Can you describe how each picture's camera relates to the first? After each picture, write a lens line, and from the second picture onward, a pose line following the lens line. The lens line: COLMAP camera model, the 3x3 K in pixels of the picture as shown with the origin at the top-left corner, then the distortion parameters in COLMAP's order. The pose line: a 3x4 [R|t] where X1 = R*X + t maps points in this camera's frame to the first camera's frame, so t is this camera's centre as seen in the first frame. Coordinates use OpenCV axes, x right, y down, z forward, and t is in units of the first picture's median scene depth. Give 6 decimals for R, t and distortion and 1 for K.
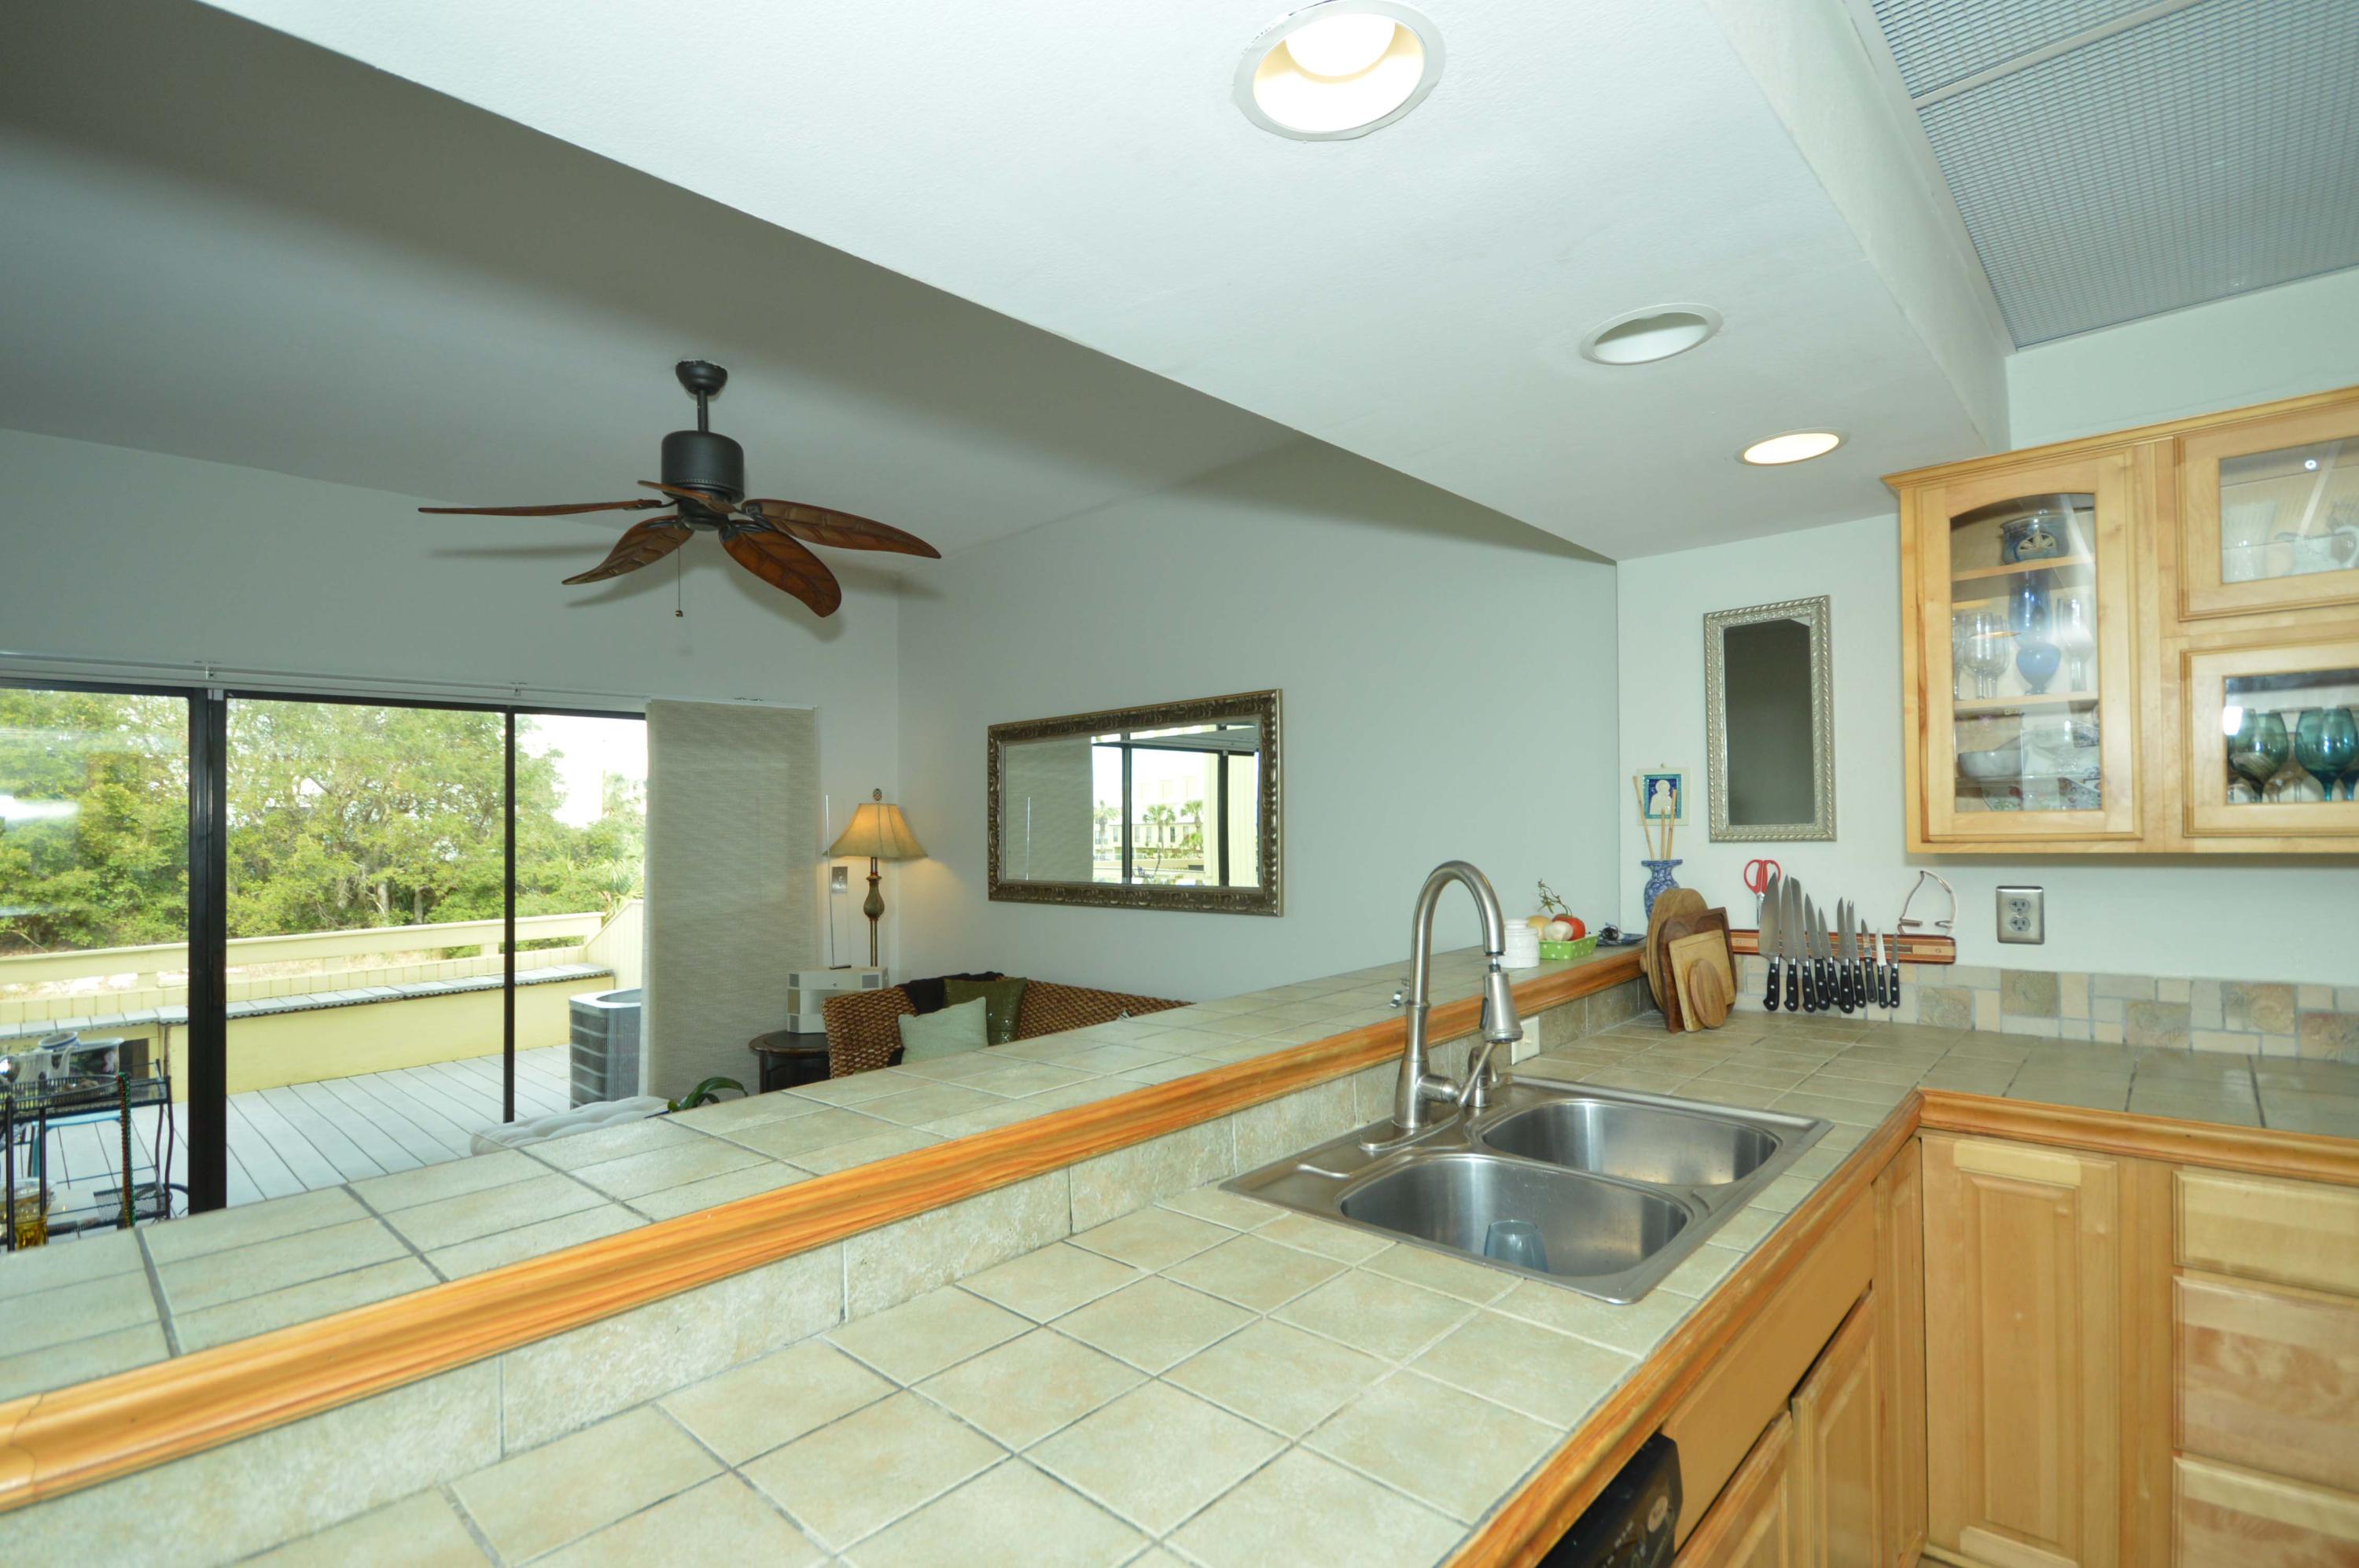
lens RADIAL K [[1086.6, 0, 1168.0], [0, 1086.6, 863.8], [0, 0, 1]] dist [0.009472, -0.012090]
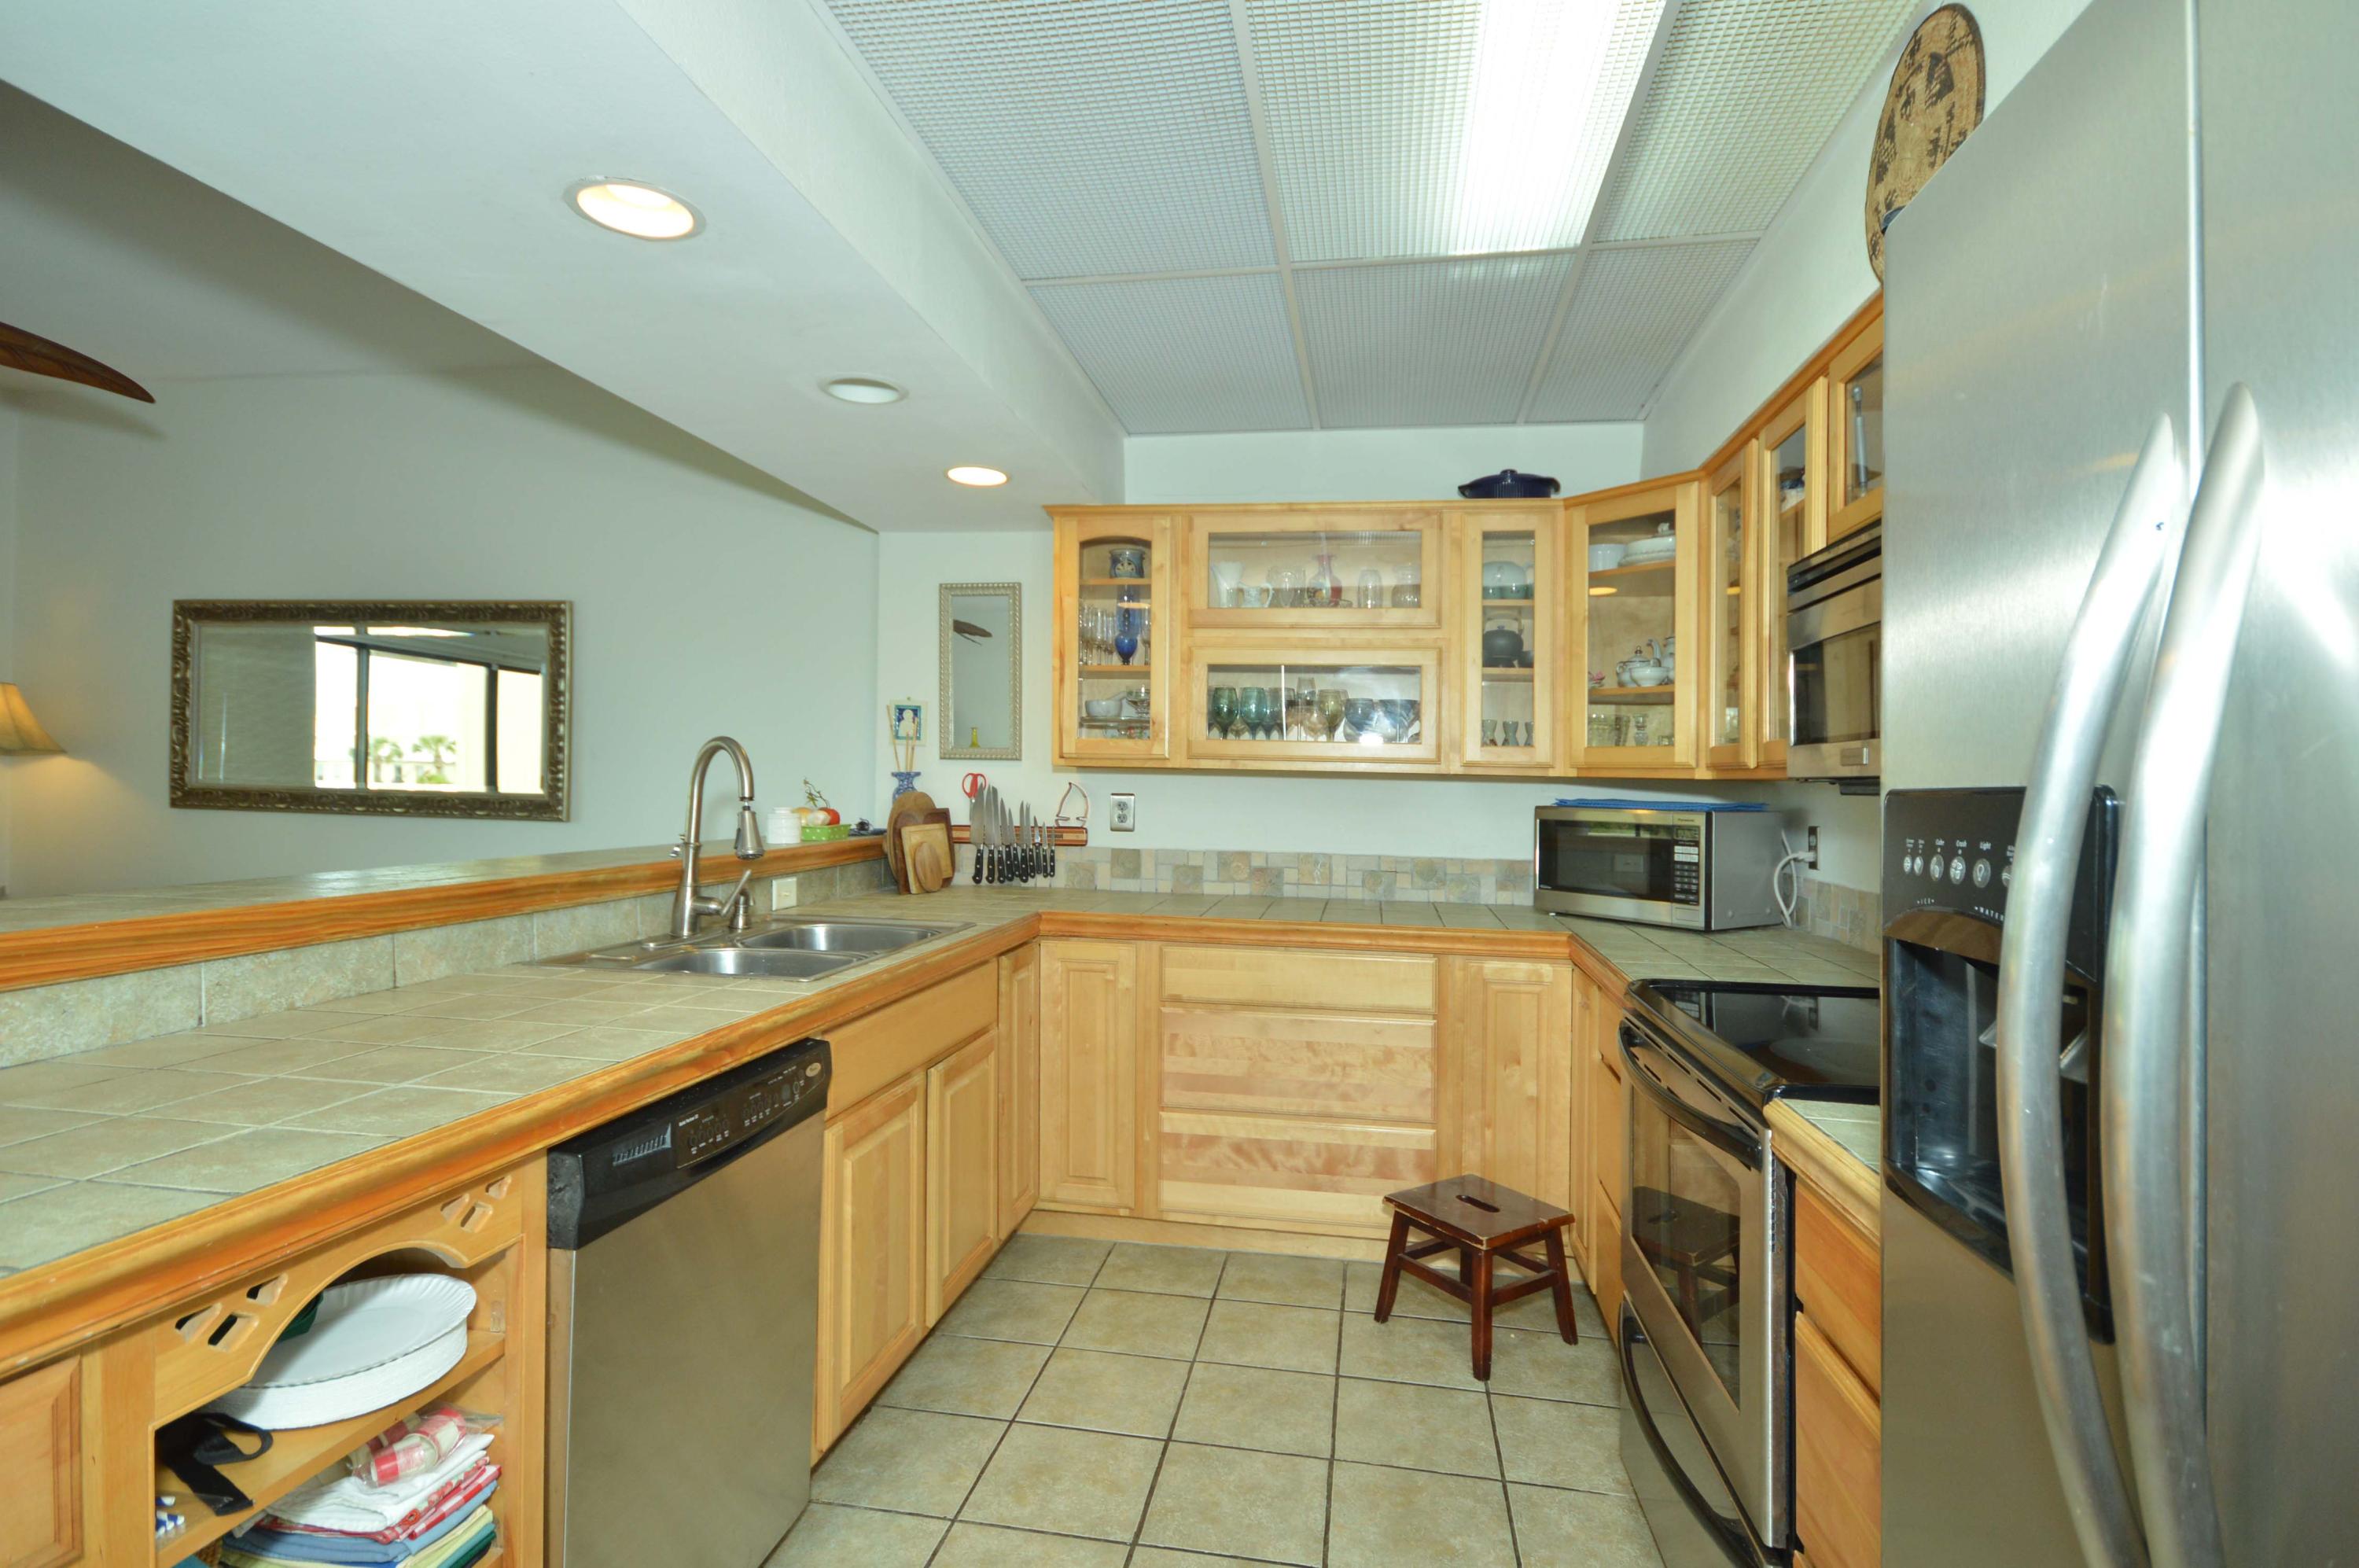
lens RADIAL K [[1145.6, 0, 1183.1], [0, 1145.6, 836.1], [0, 0, 1]] dist [0.000192, -0.001982]
pose [[0.821943, 0.017659, 0.569296, -0.048210], [-0.023071, 0.999731, 0.002299, 0.067160], [-0.569102, -0.015024, 0.822129, -0.321694]]
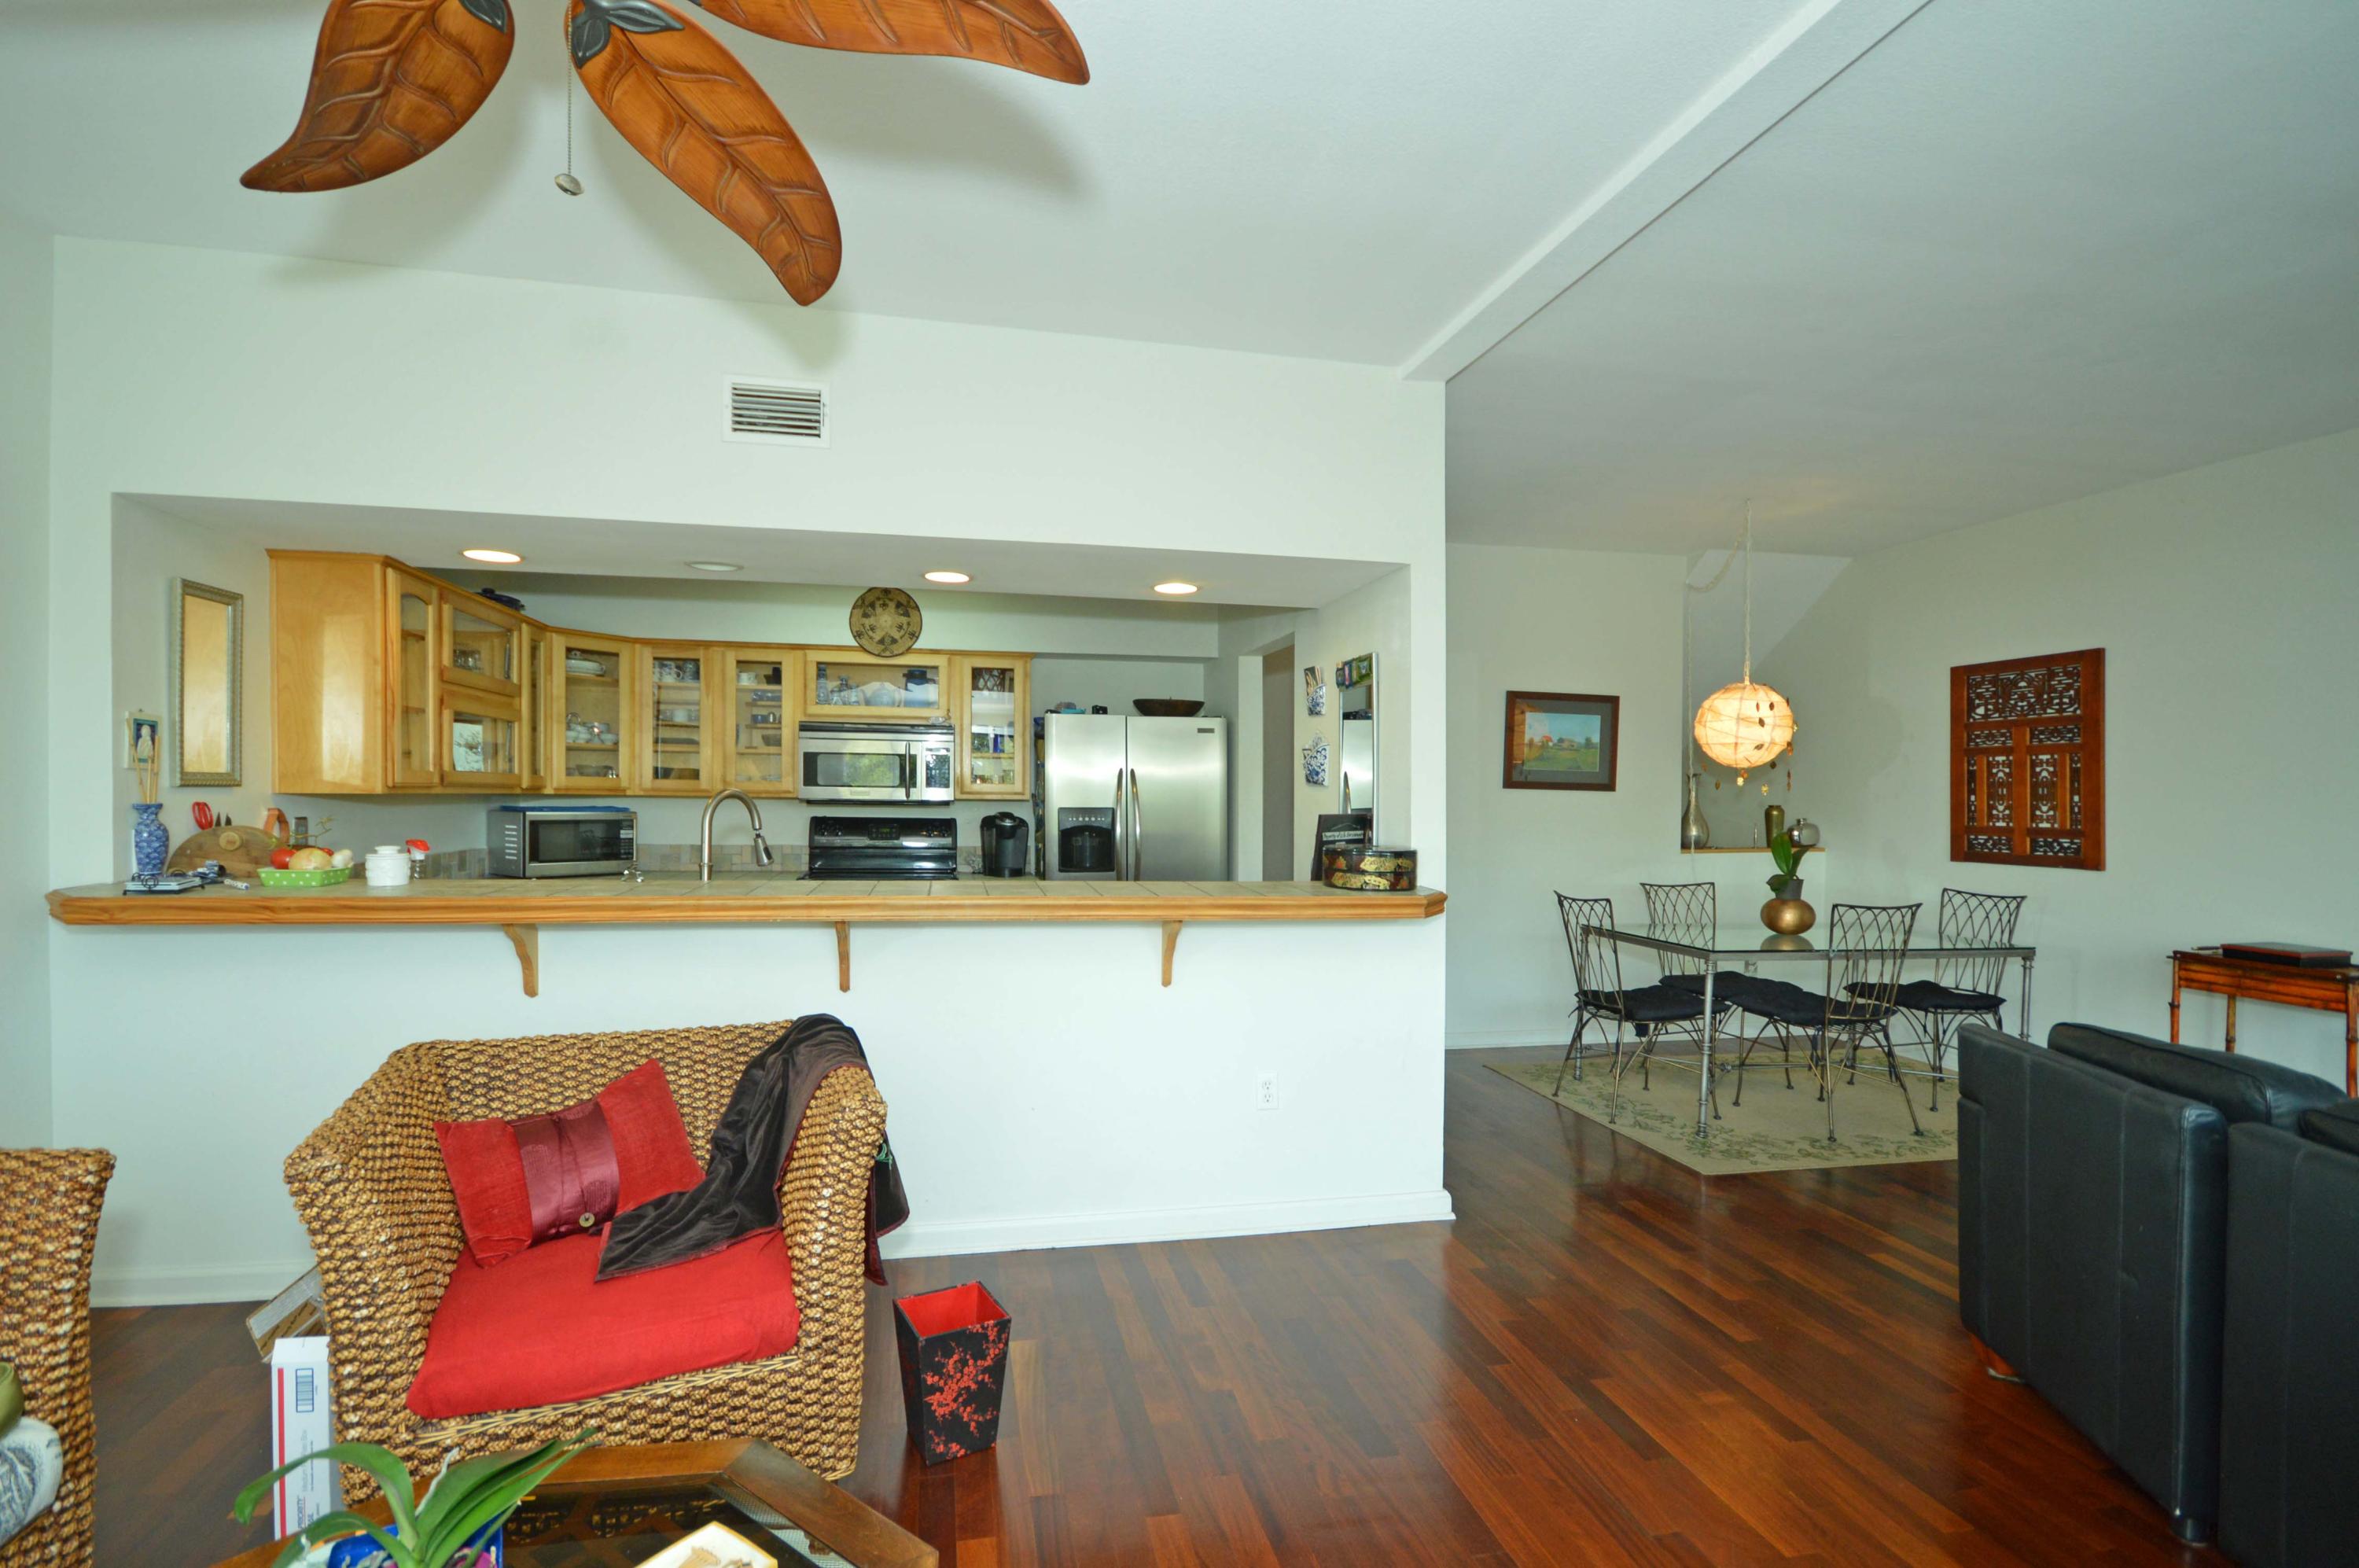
lens RADIAL K [[1086.6, 0, 1158.9], [0, 1086.6, 799.5], [0, 0, 1]] dist [0.009472, -0.012090]
pose [[-0.833004, 0.013783, 0.553095, -0.984458], [0.029190, 0.999392, 0.019057, 0.001892], [-0.552496, 0.032019, -0.832900, 1.446701]]
